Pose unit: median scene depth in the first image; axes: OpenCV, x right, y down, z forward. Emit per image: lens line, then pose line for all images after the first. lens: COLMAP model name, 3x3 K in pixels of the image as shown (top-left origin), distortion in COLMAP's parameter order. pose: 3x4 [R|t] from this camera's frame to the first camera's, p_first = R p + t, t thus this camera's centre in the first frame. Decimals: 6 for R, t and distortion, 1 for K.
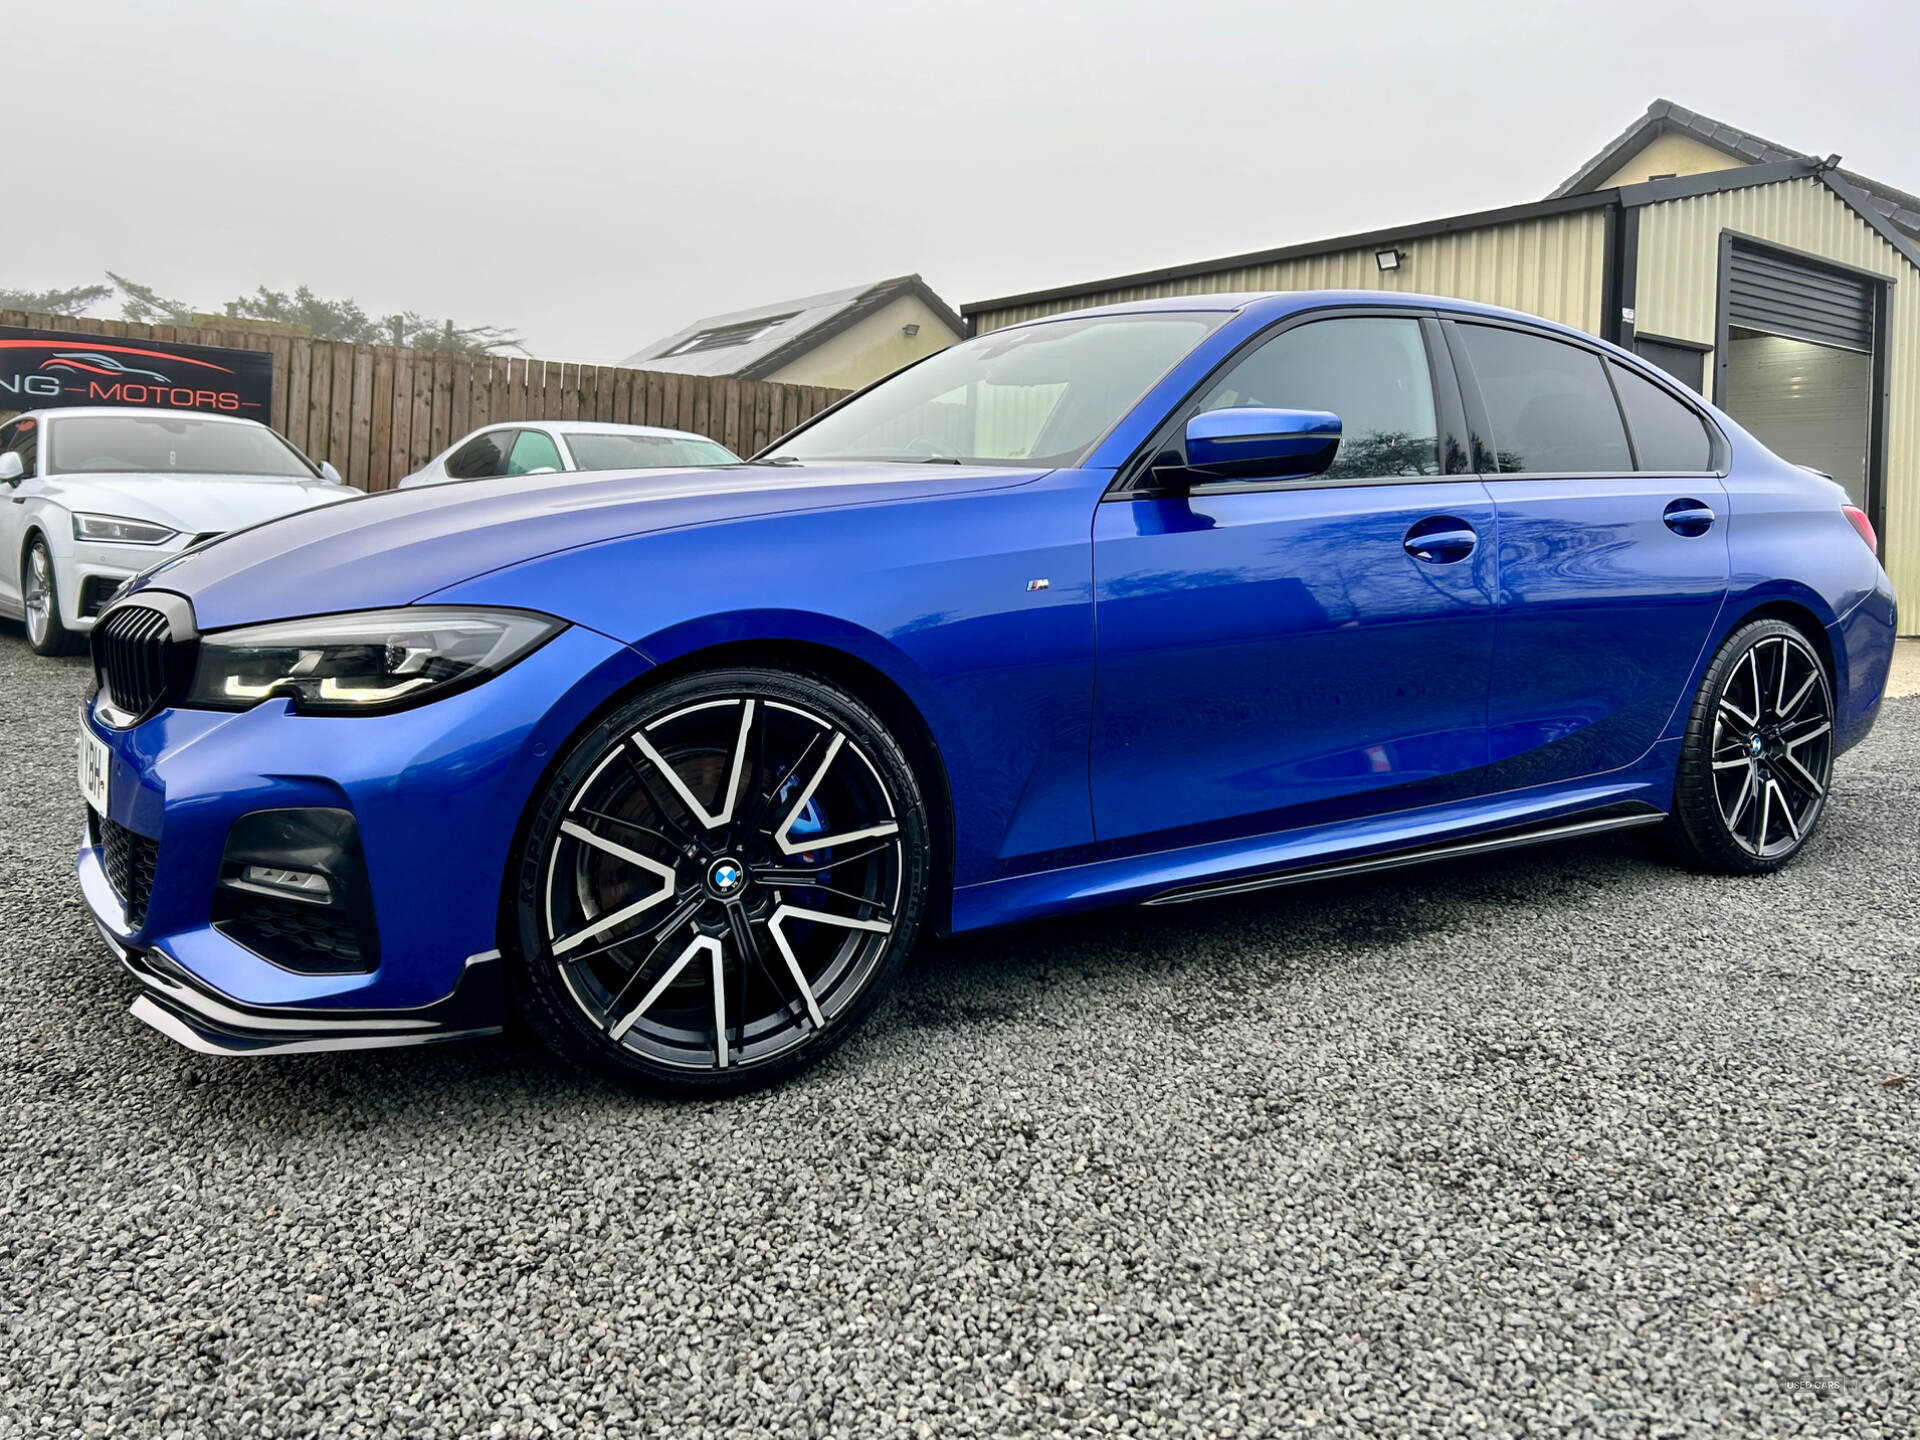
lens RADIAL K [[1522.1, 0, 924.6], [0, 1522.1, 574.8], [0, 0, 1]] dist [0.051612, -0.050037]
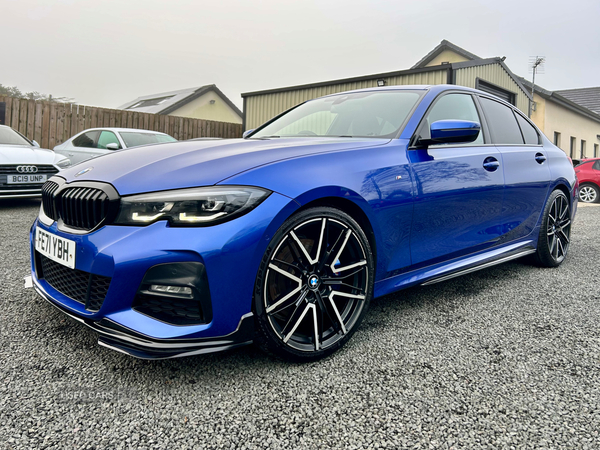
lens RADIAL K [[475.7, 0, 288.9], [0, 475.7, 179.6], [0, 0, 1]] dist [0.051612, -0.050037]
pose [[0.983087, -0.004509, 0.183082, -0.334391], [0.005039, 0.999984, -0.002430, 0.012153], [-0.183068, 0.003311, 0.983095, 0.144691]]
